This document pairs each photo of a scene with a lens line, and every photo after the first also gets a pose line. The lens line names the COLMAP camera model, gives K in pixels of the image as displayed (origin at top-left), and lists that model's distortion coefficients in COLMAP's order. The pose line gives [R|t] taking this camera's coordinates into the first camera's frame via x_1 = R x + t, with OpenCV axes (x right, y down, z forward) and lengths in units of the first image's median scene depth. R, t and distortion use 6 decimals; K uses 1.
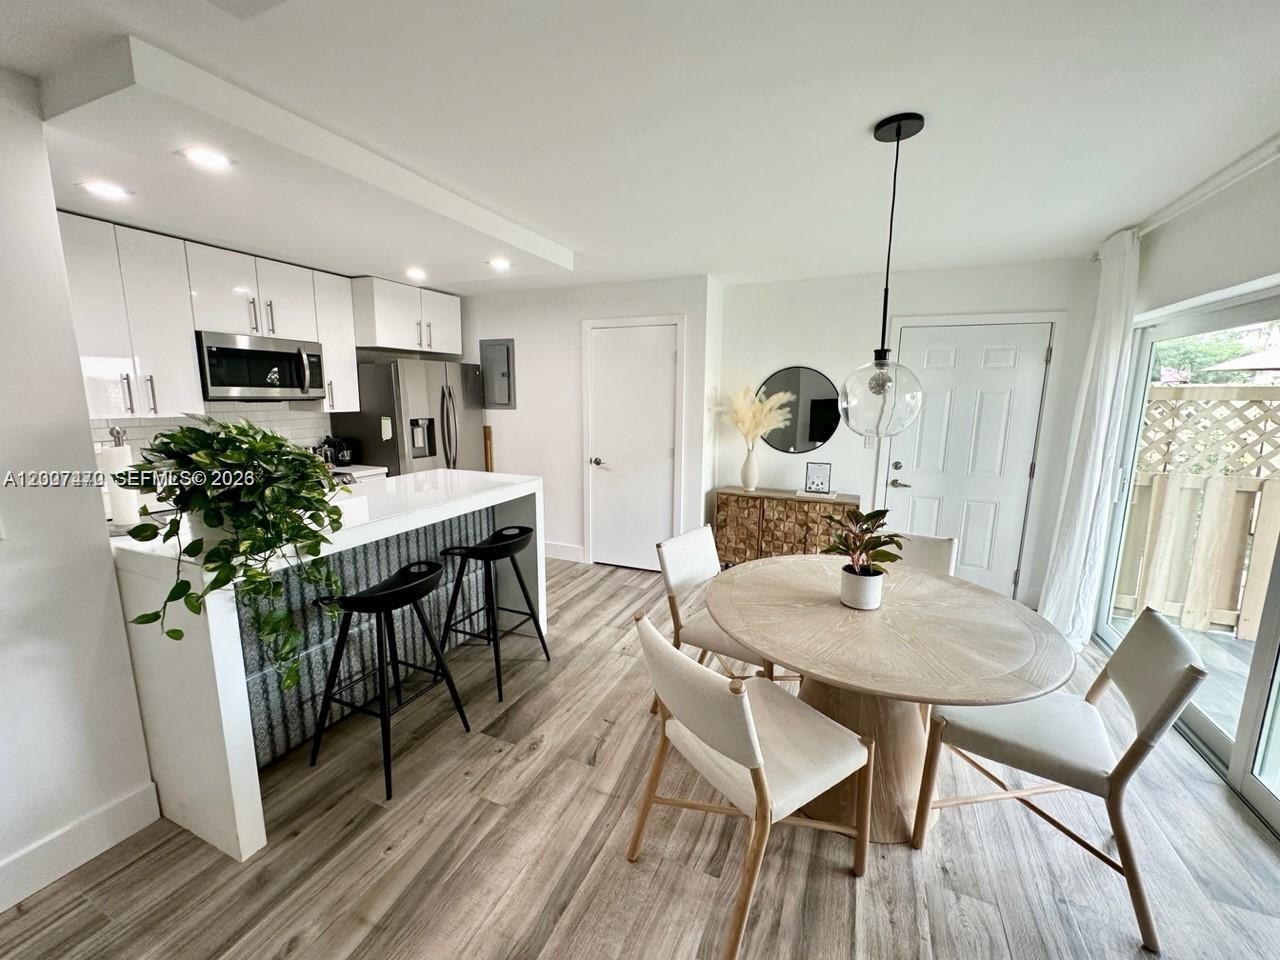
lens RADIAL K [[511.8, 0, 642.9], [0, 511.8, 479.1], [0, 0, 1]] dist [0.000393, 0.000219]
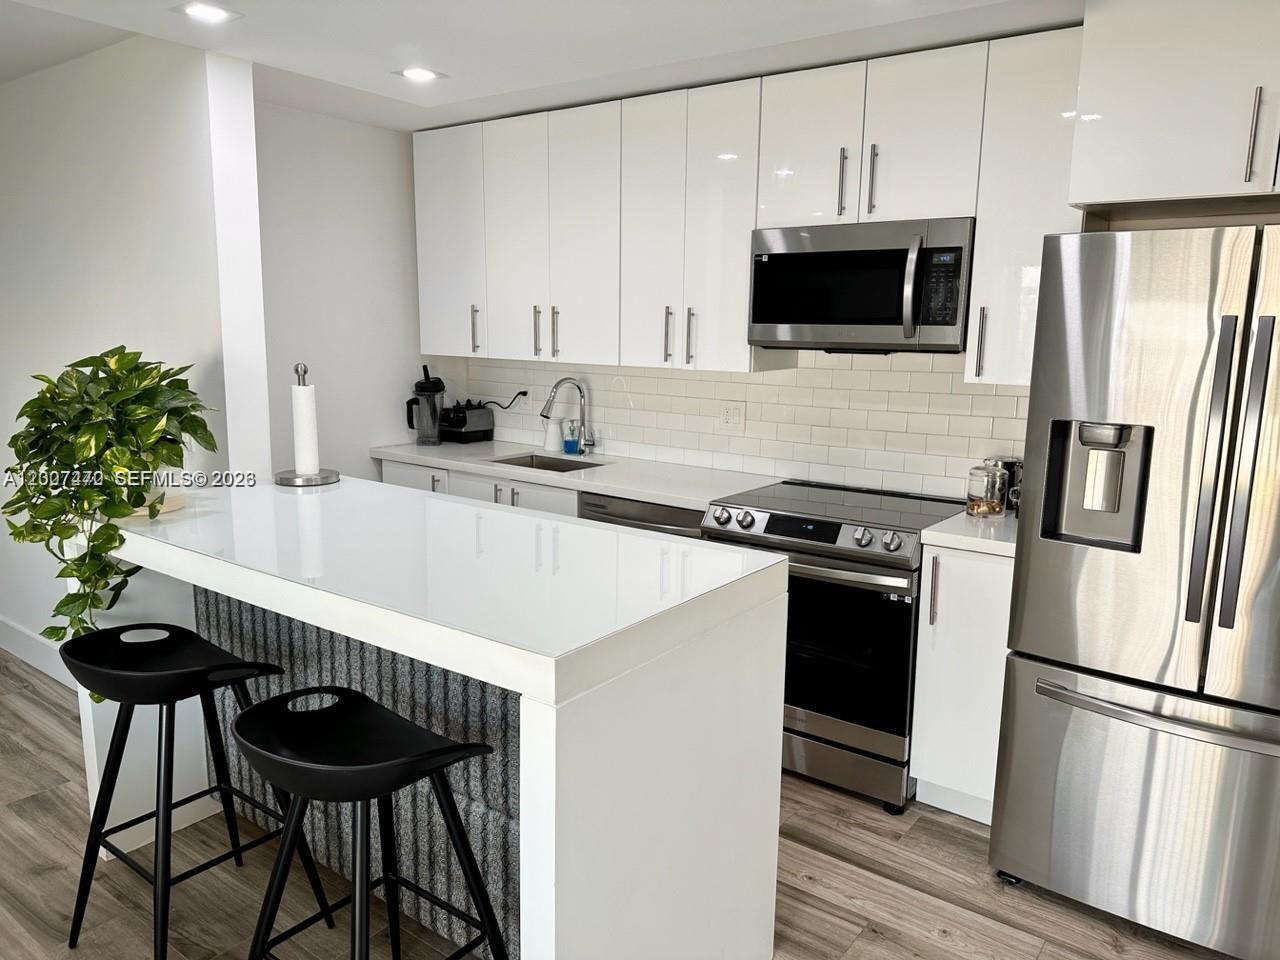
lens RADIAL K [[898.8, 0, 636.9], [0, 898.8, 484.6], [0, 0, 1]] dist [0.094894, -0.163632]
pose [[-0.232438, 0.163918, -0.958699, 0.184159], [-0.174743, 0.962619, 0.206955, -0.162857], [0.956785, 0.215631, -0.195106, 0.938501]]
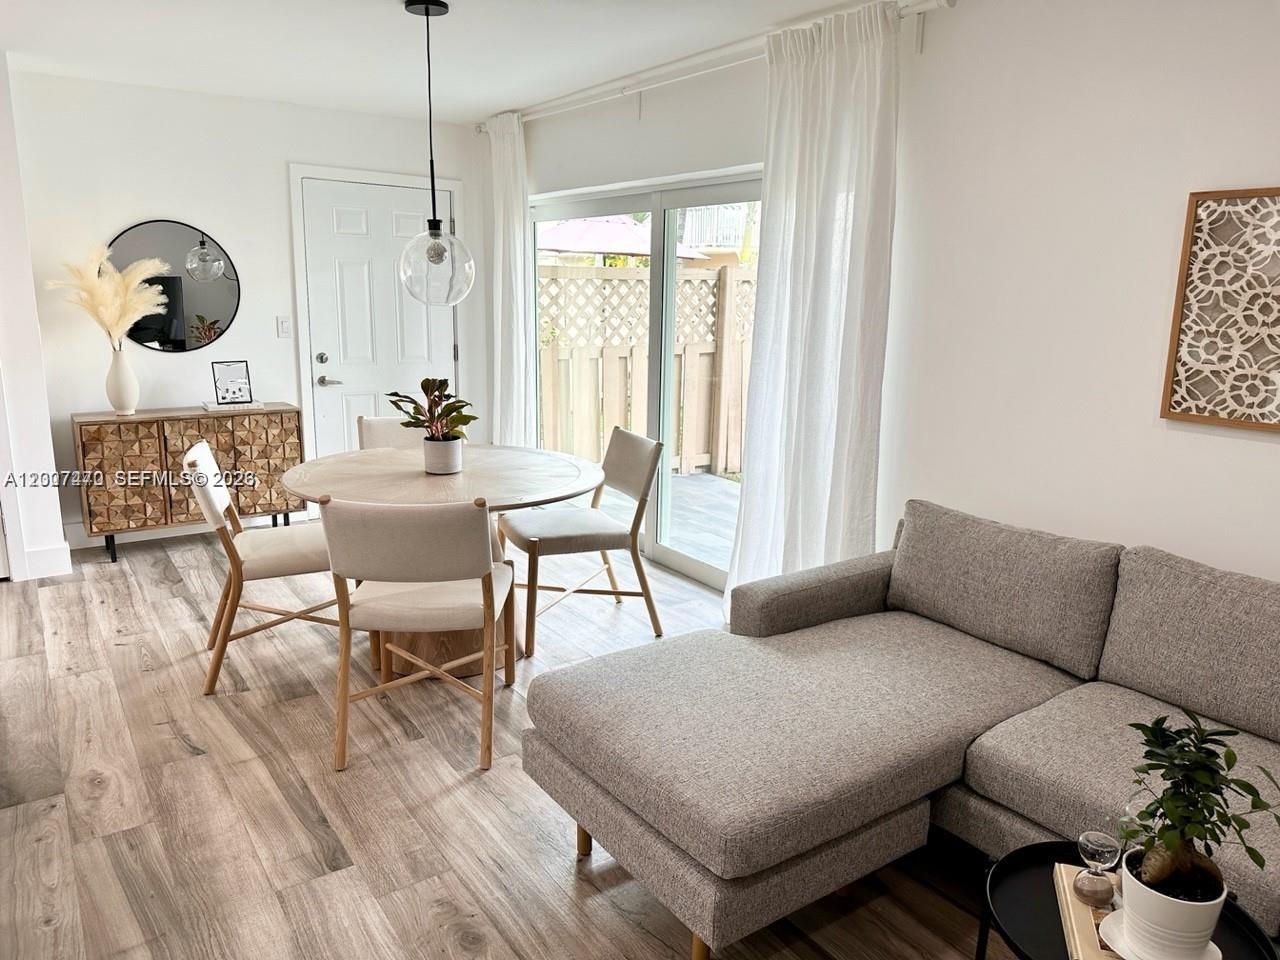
lens RADIAL K [[893.8, 0, 628.4], [0, 893.8, 480.8], [0, 0, 1]] dist [0.046619, -0.057866]
pose [[0.536169, -0.178877, 0.824940, -0.453182], [0.124591, 0.983355, 0.132250, 0.037349], [-0.834865, 0.031872, 0.549531, -0.154666]]
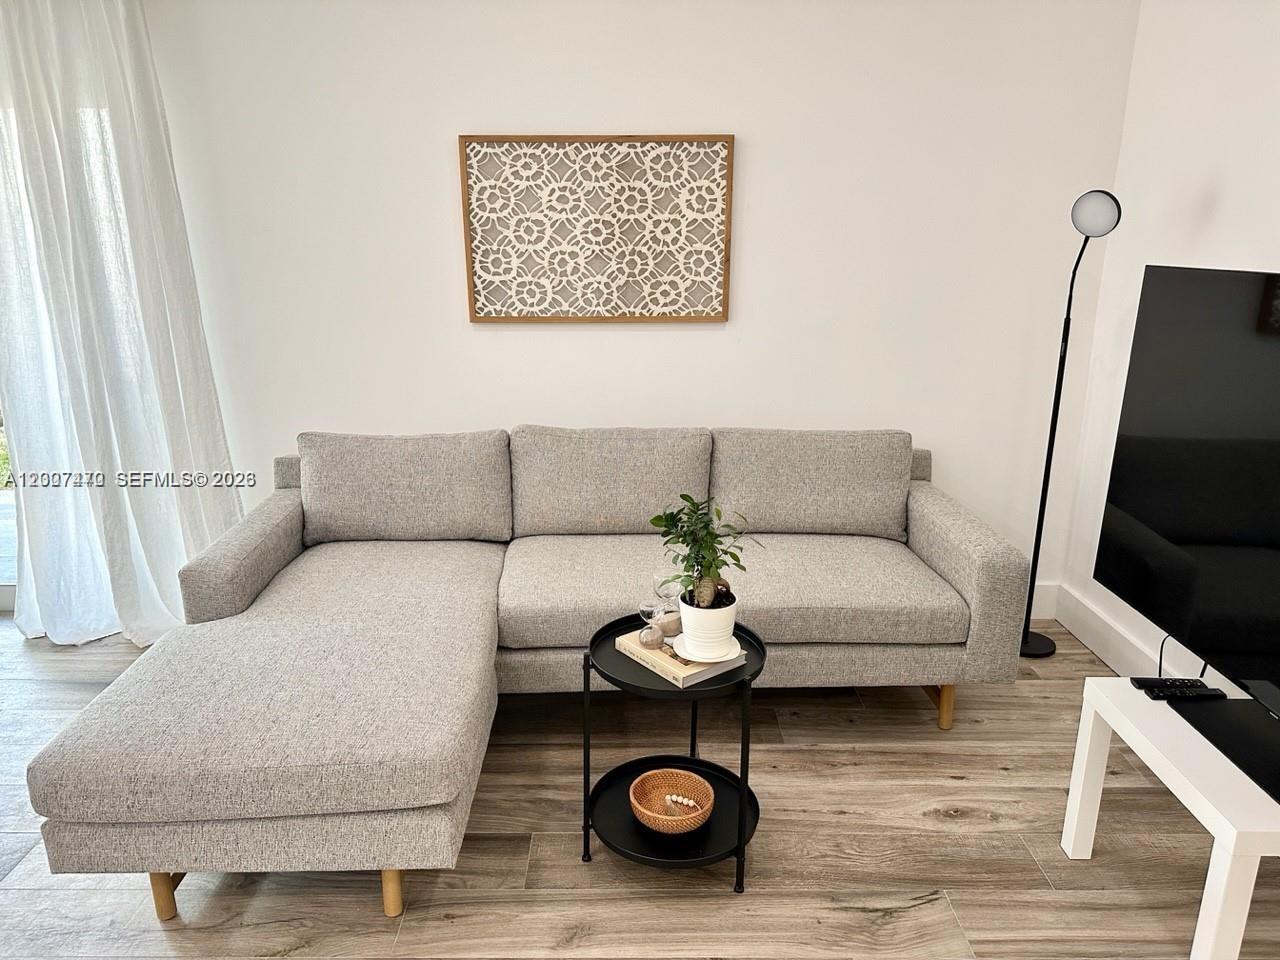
lens RADIAL K [[899.5, 0, 634.3], [0, 899.5, 484.1], [0, 0, 1]] dist [0.158373, -0.226969]
pose [[-0.397179, -0.253755, 0.881962, -0.522695], [0.149842, 0.930187, 0.335110, 0.008946], [-0.905426, 0.265254, -0.331427, 0.064993]]
